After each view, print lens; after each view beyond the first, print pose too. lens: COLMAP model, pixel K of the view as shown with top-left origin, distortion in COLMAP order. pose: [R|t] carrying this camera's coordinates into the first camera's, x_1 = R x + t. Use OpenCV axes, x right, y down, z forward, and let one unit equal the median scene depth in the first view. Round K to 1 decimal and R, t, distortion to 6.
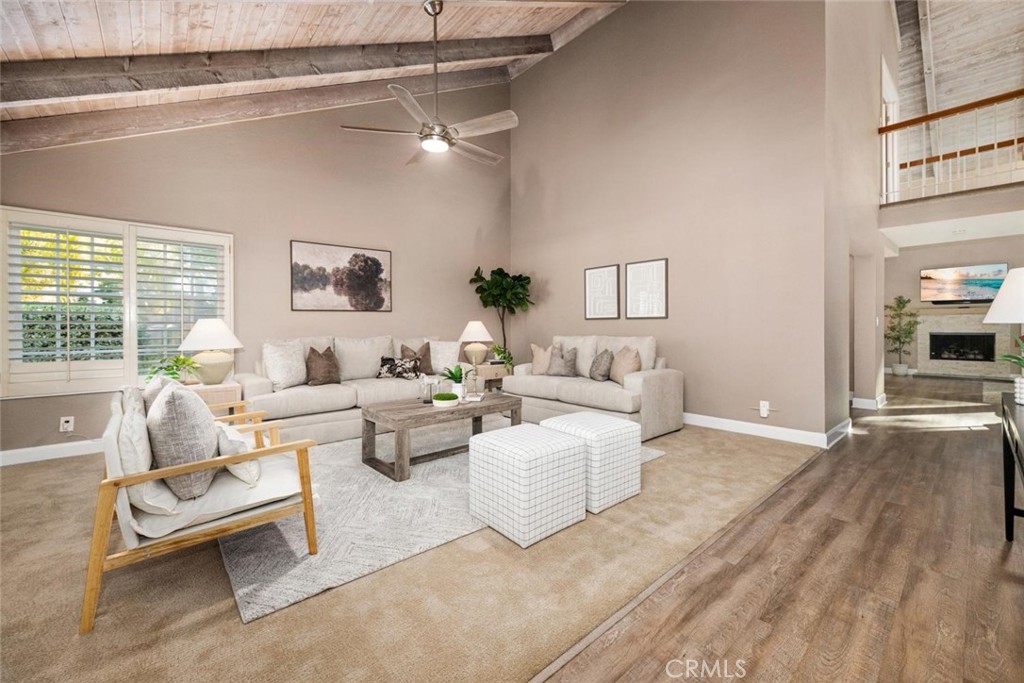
lens RADIAL K [[407.8, 0, 512.2], [0, 407.8, 328.5], [0, 0, 1]] dist [-0.000859, -0.000035]
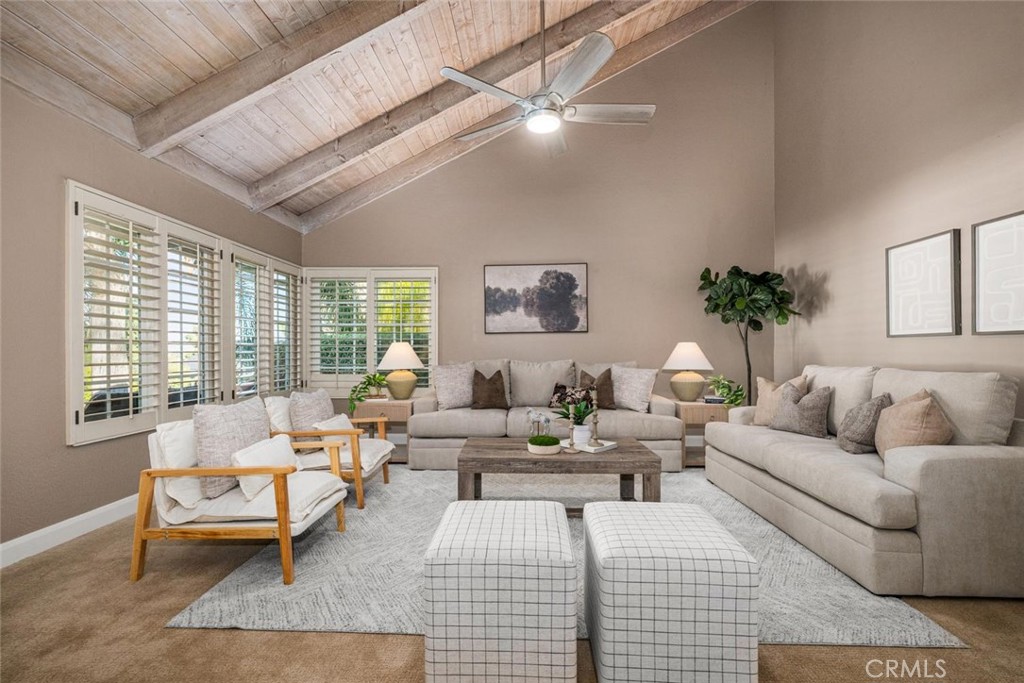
lens RADIAL K [[431.5, 0, 512.0], [0, 431.5, 348.2], [0, 0, 1]] dist [-0.000352, -0.000094]
pose [[0.729797, 0.000662, -0.683663, 0.249934], [-0.003494, 0.999990, -0.002761, -0.004437], [0.683655, 0.004404, 0.729793, 0.249120]]
